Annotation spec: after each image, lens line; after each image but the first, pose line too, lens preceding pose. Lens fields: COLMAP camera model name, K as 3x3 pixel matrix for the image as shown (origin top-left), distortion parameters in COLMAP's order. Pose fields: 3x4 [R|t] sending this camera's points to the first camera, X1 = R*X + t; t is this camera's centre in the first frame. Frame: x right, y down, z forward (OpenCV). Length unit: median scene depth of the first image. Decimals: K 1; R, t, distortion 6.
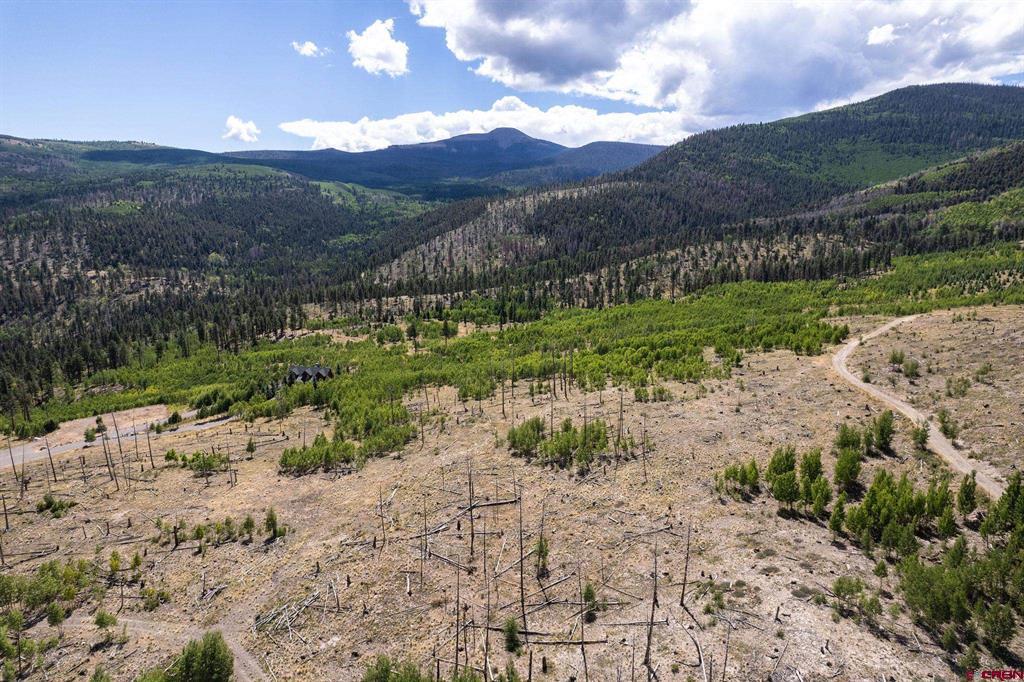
lens RADIAL K [[656.7, 0, 516.1], [0, 656.7, 340.3], [0, 0, 1]] dist [-0.066140, 0.051919]
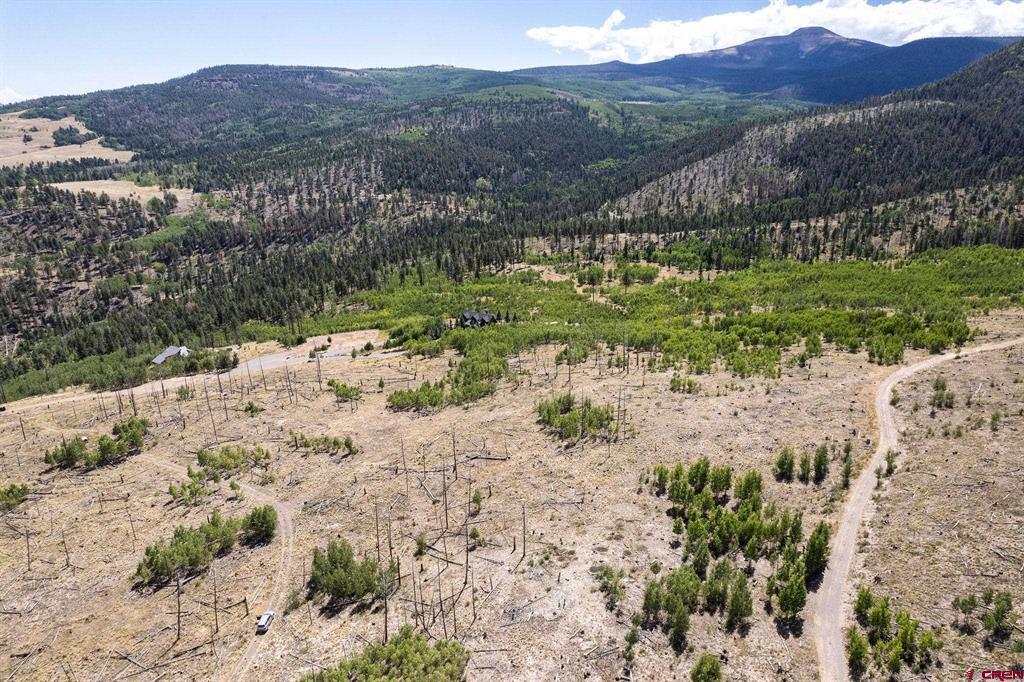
lens RADIAL K [[656.7, 0, 514.2], [0, 656.7, 341.6], [0, 0, 1]] dist [-0.066140, 0.051919]
pose [[0.911478, 0.113494, -0.395381, 0.077110], [-0.060792, 0.987795, 0.143403, -0.027958], [0.406831, -0.106673, 0.907254, -0.028976]]
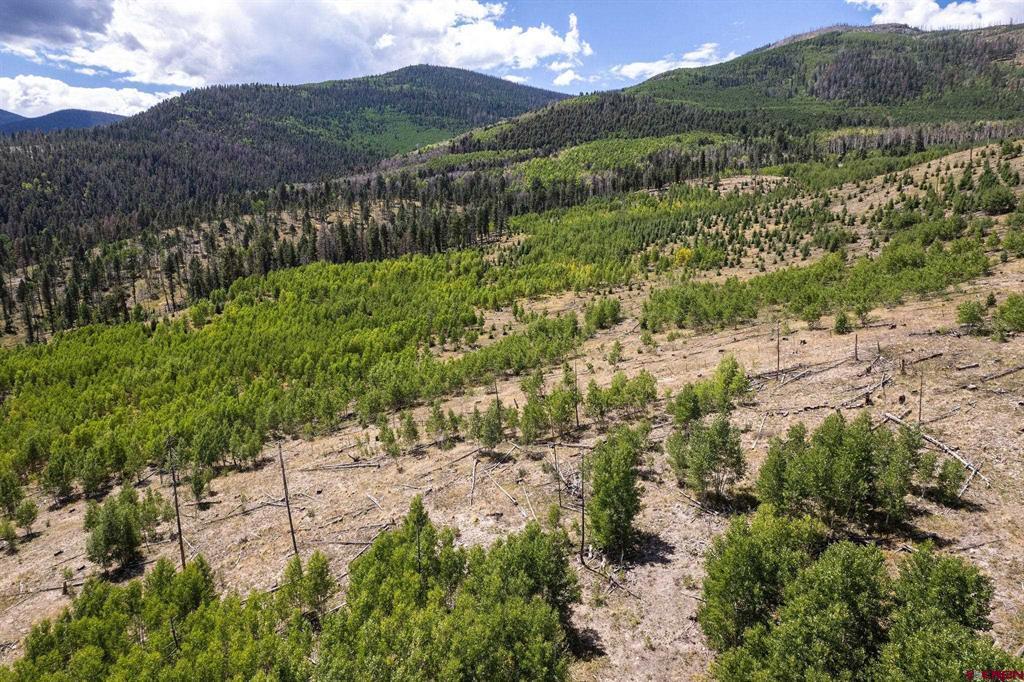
lens RADIAL K [[656.7, 0, 515.3], [0, 656.7, 332.1], [0, 0, 1]] dist [-0.066140, 0.051919]
pose [[0.770885, -0.128572, 0.623864, 0.087085], [0.126702, 0.990797, 0.047632, -0.024825], [-0.624246, 0.042326, 0.780080, 0.293529]]
